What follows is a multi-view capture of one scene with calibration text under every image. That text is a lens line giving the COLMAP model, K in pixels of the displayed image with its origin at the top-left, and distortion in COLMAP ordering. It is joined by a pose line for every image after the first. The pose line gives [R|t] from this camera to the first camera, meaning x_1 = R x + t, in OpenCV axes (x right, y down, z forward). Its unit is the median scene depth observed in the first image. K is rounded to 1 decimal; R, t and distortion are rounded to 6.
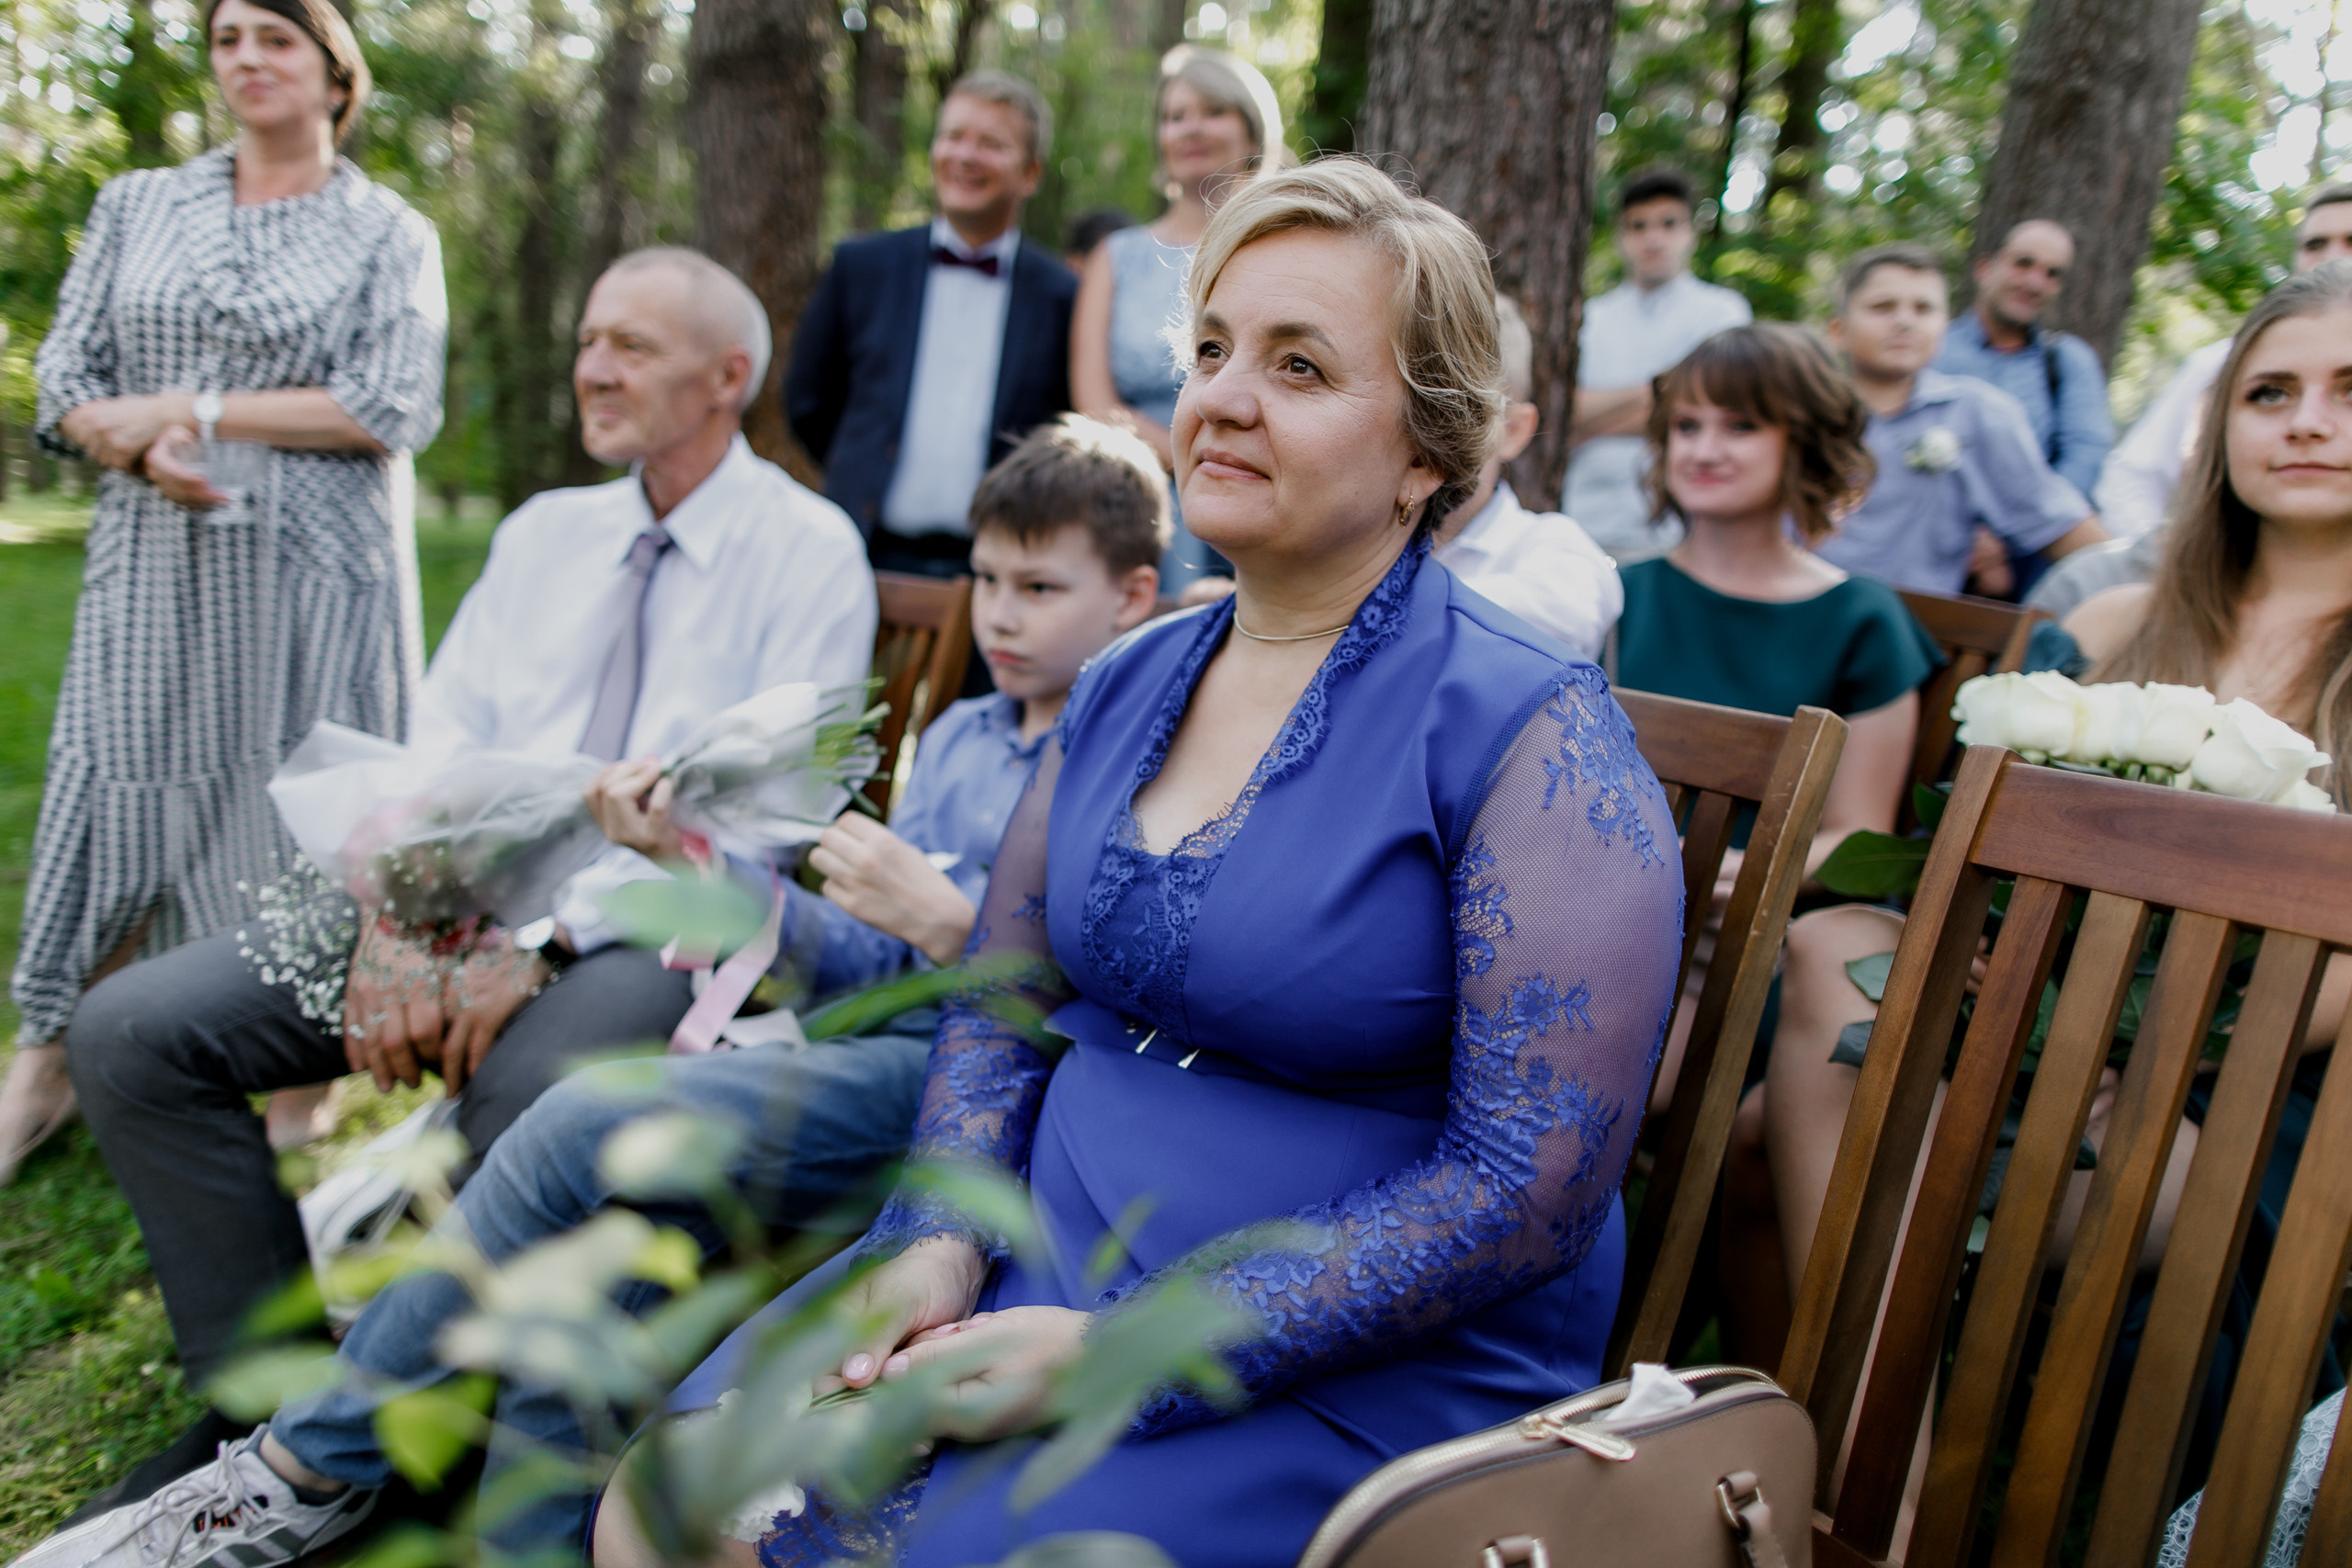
lens RADIAL K [[1626.7, 0, 1193.6], [0, 1626.7, 761.8], [0, 0, 1]] dist [0.062754, 0.001579]
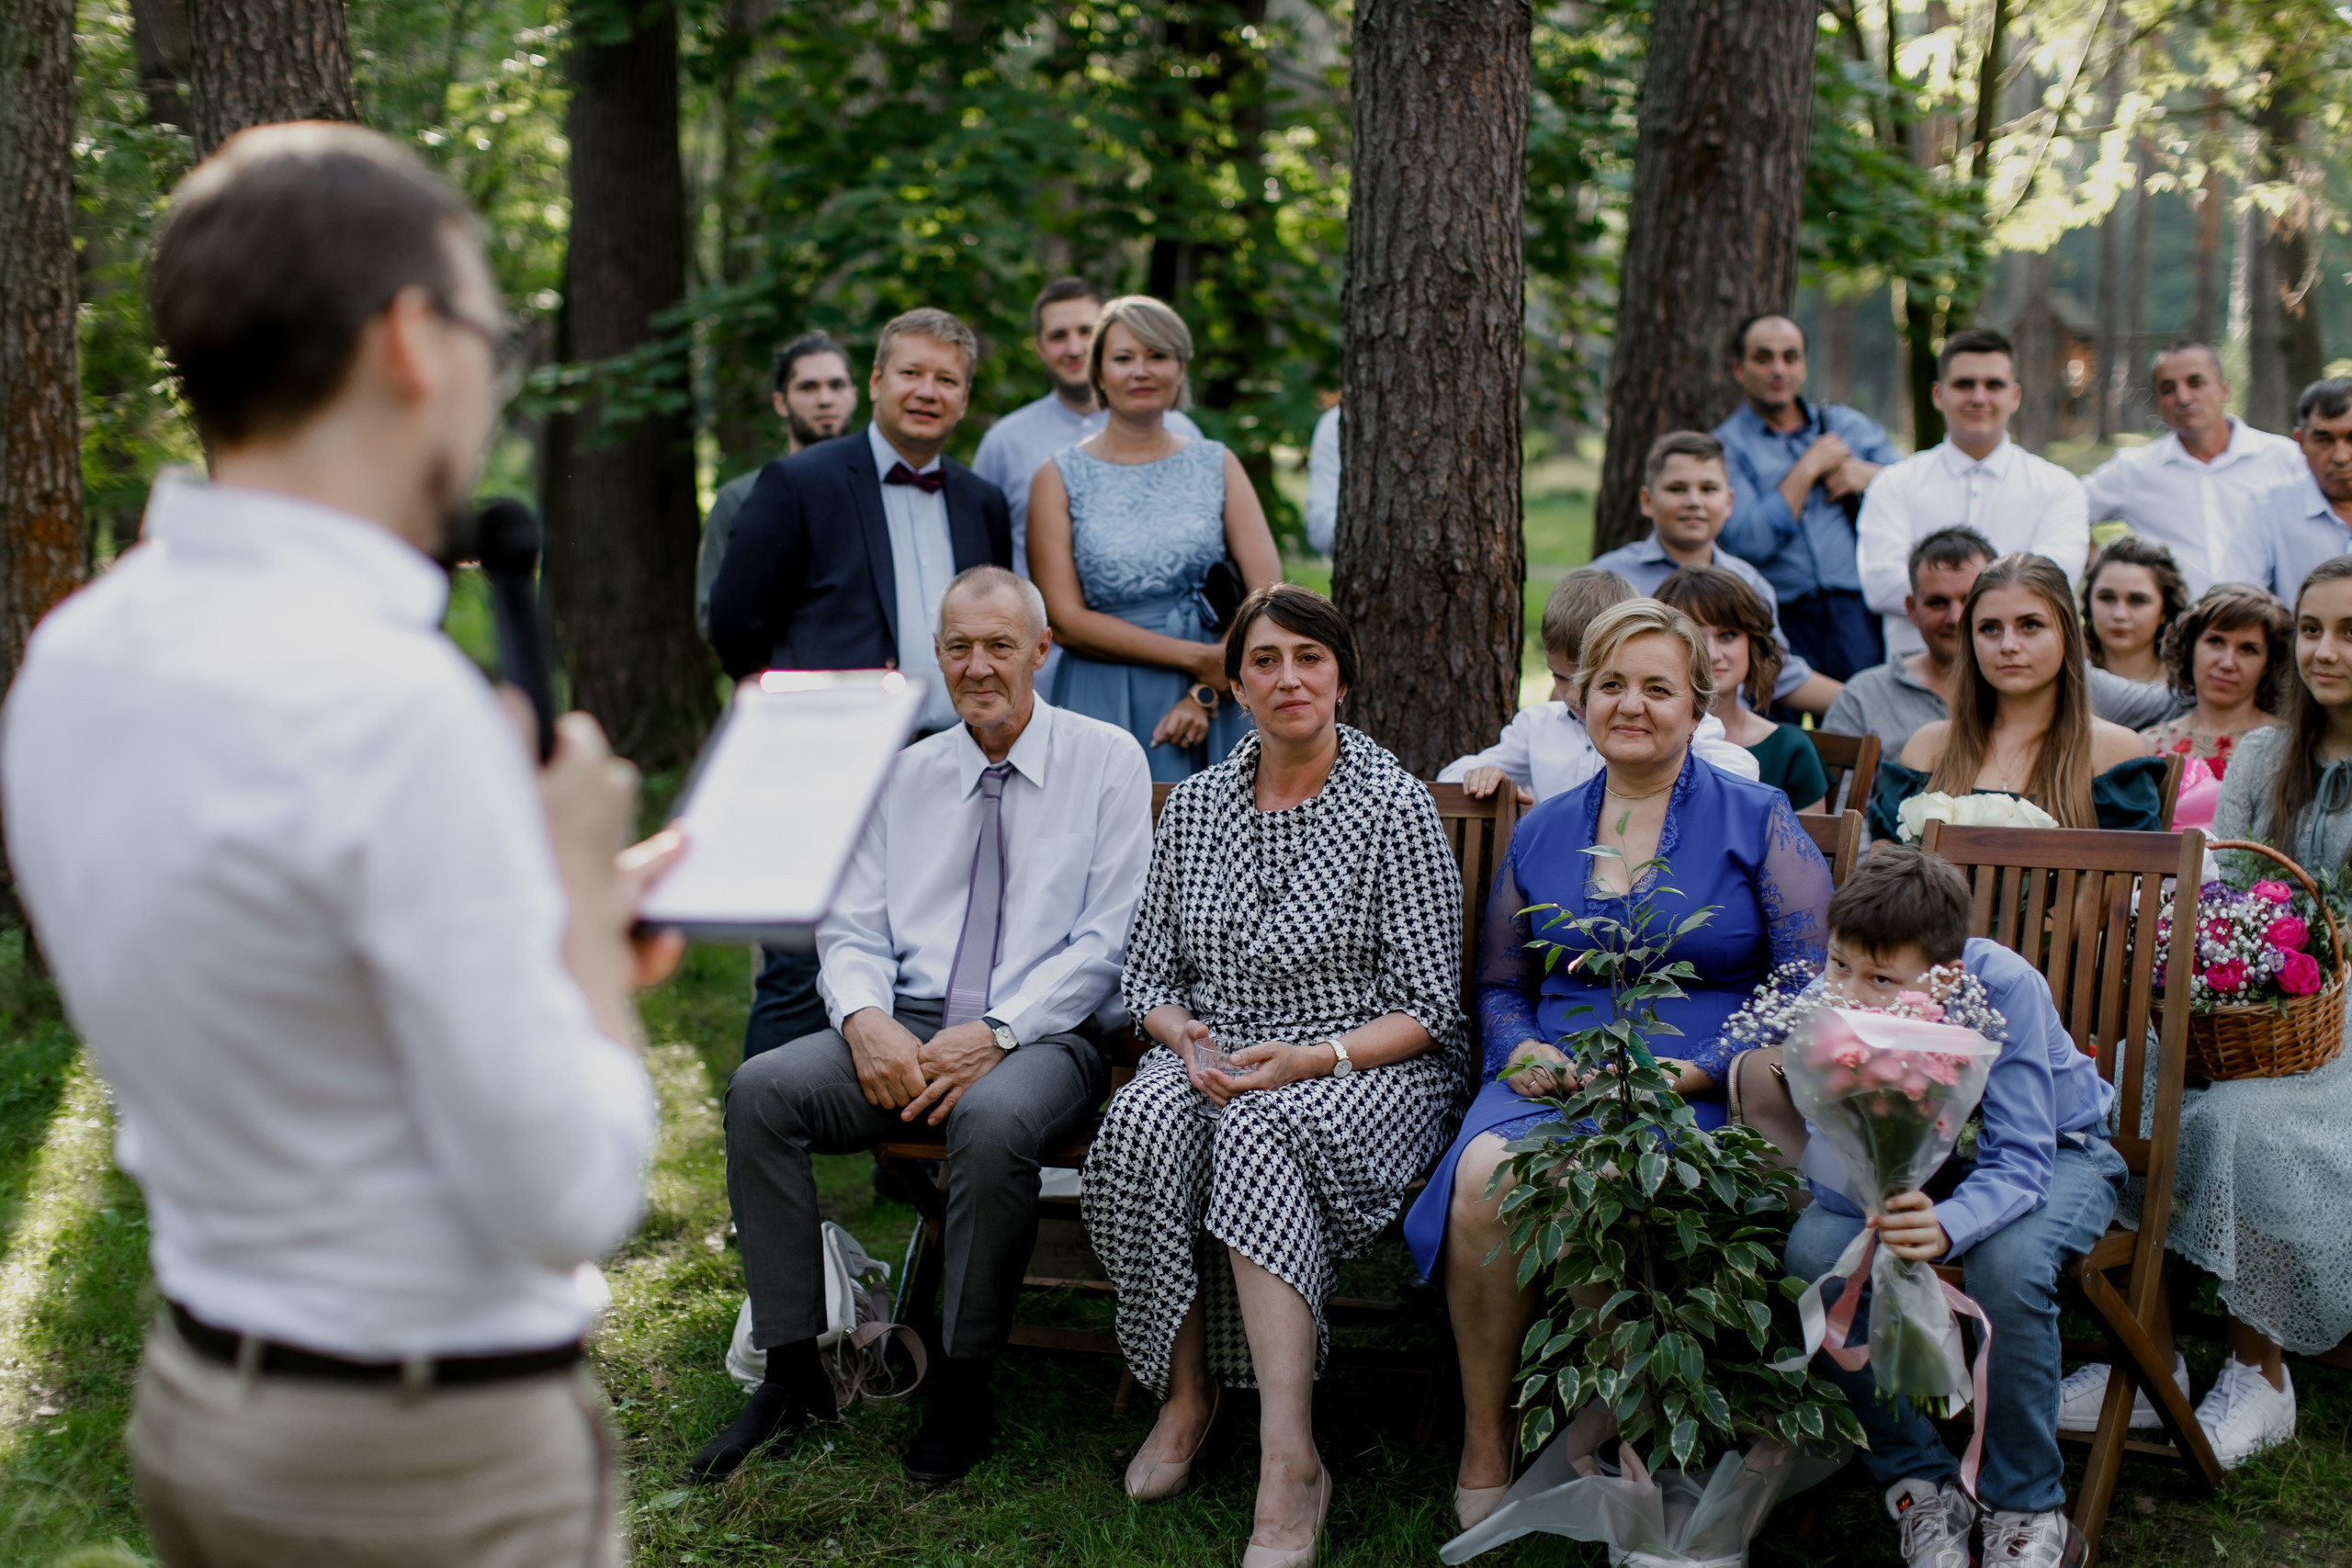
lens RADIAL K [[3586.4, 0, 1155.7], [0, 3586.4, 762.7], [0, 0, 1]] dist [0.043046, 0.000000]
pose [[0.929681, -0.088969, 0.357459, -1.126983], [0.115287, 0.991920, -0.052957, 0.024648], [-0.349859, 0.090444, 0.932426, -1.621506]]
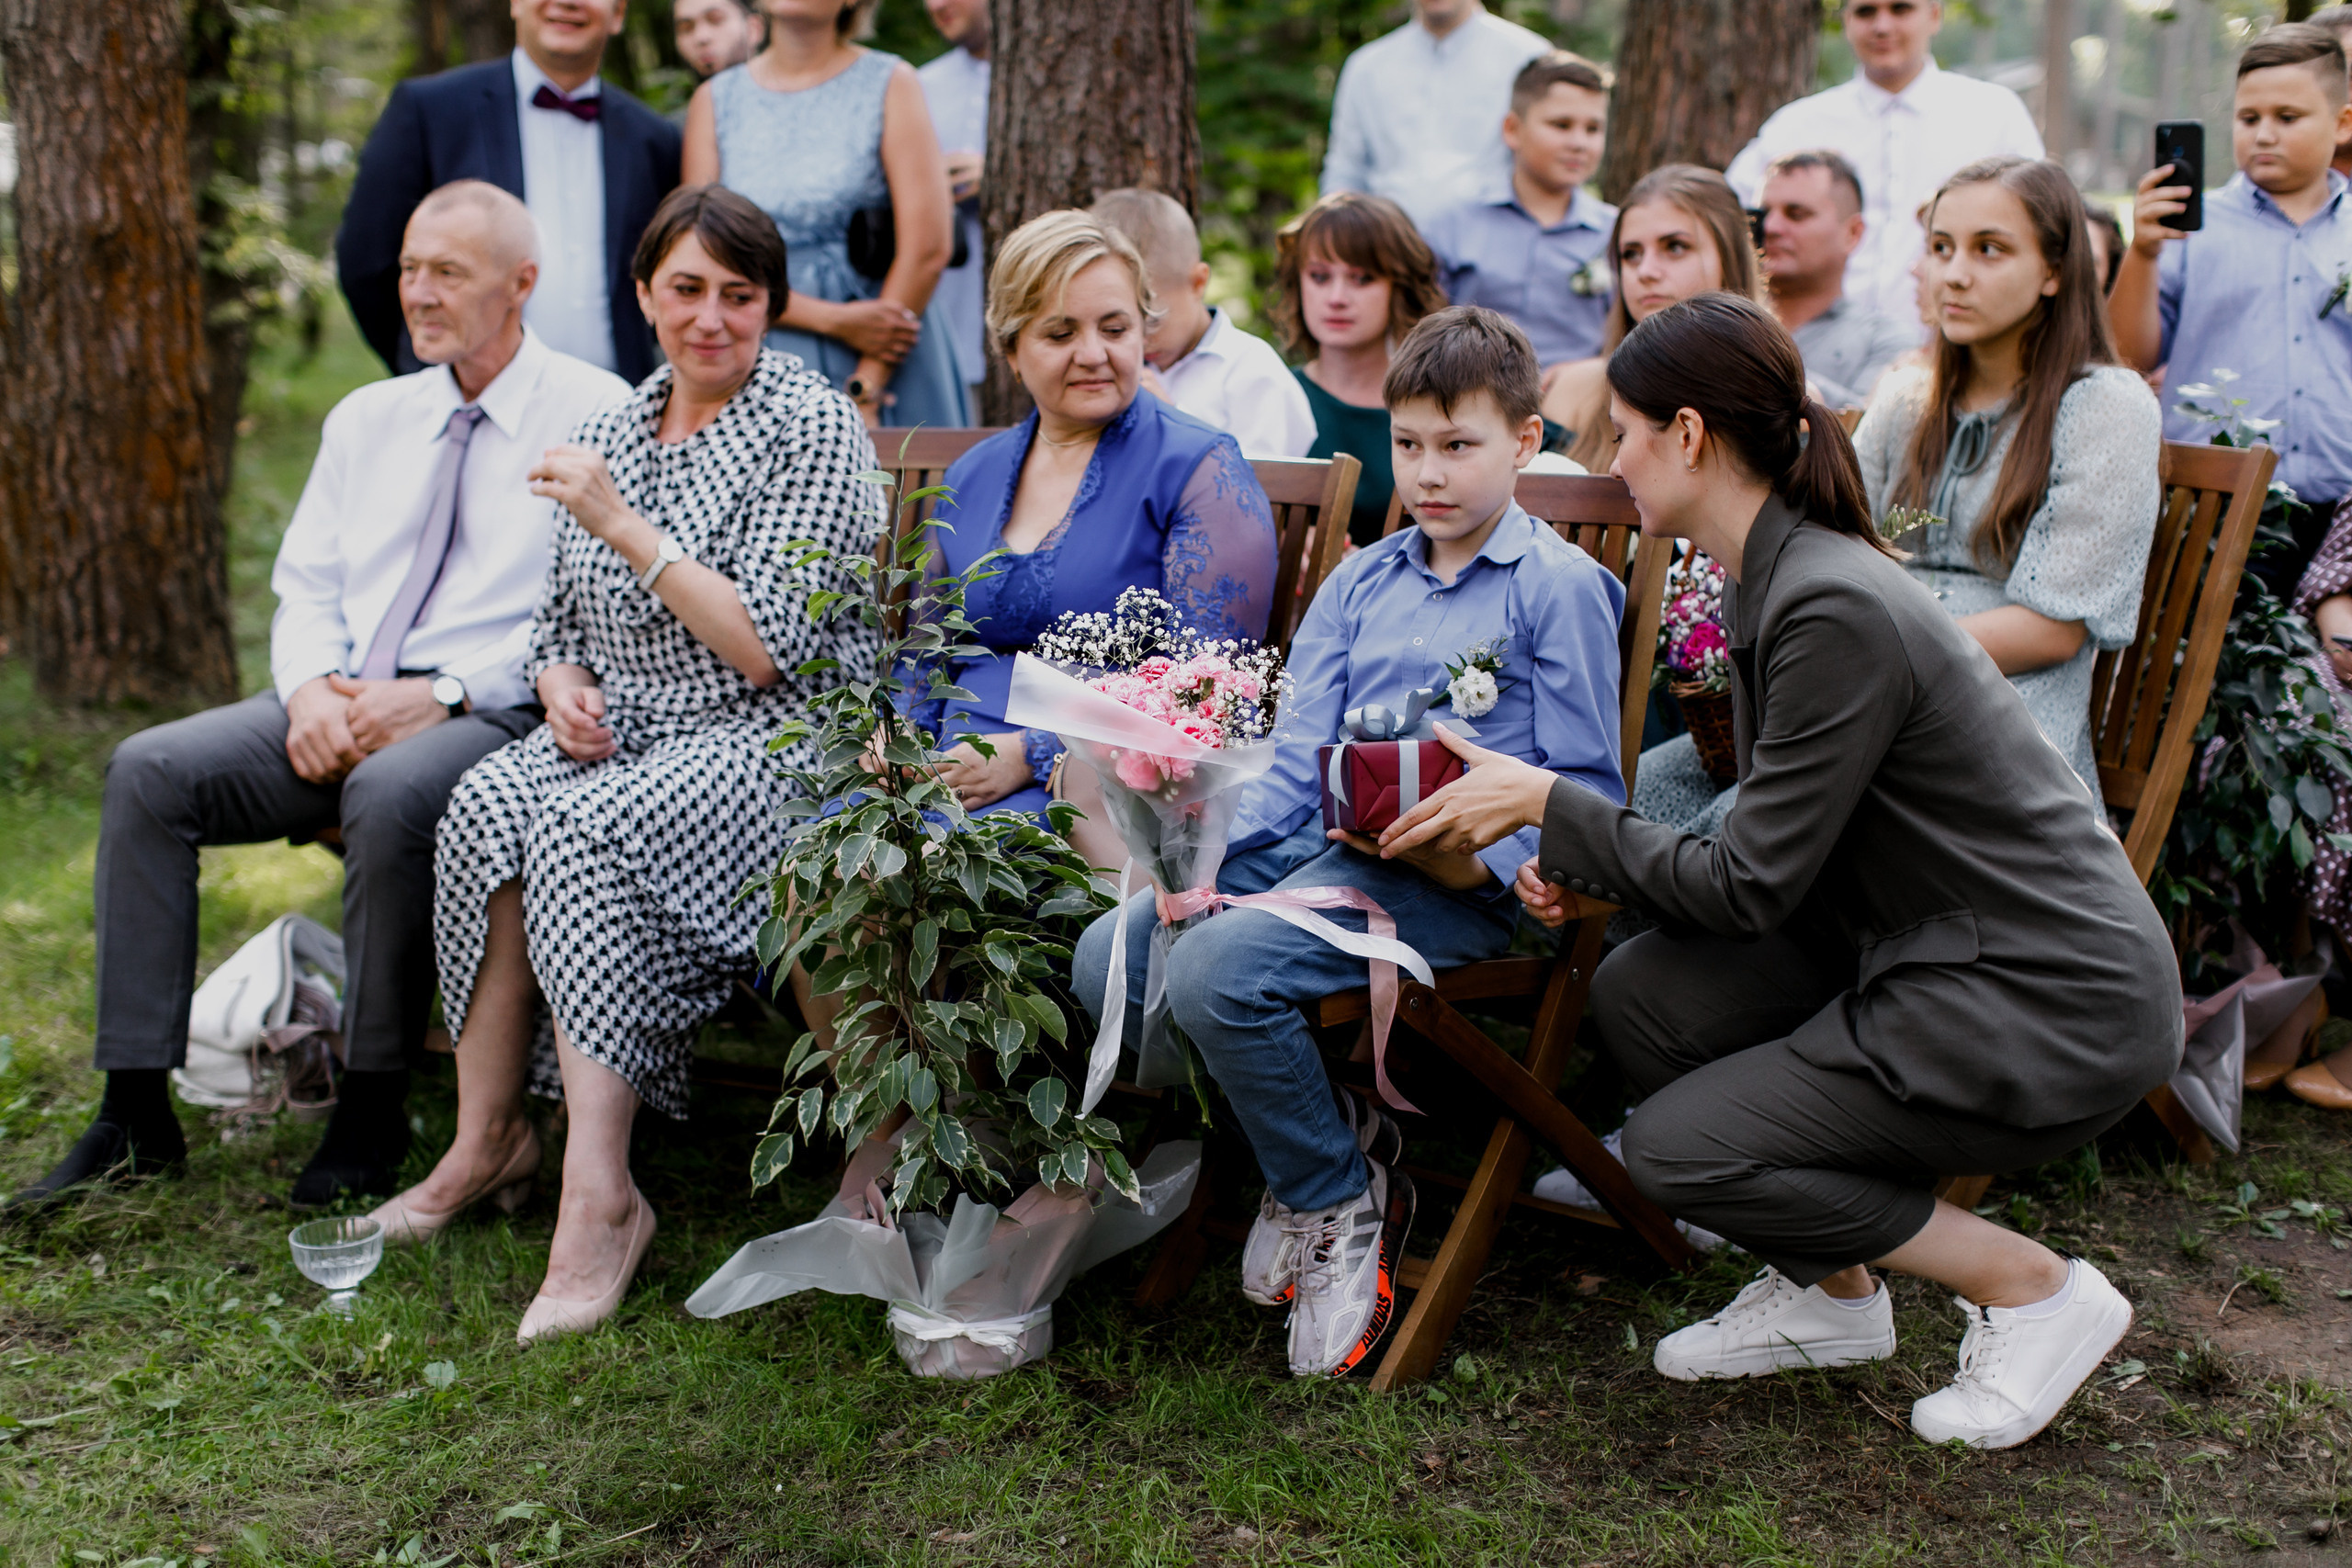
lens RADIAL K [[3586.4, 0, 1101.0], [0, 3586.4, 761.2], [0, 0, 1]] dist [0.043046, 0.000000]
pose [[0.976868, -0.084990, 0.196229, -0.366736], [0.087950, 0.996104, -0.006404, 0.156507], [-0.194920, 0.023514, 0.980537, -1.484614]]
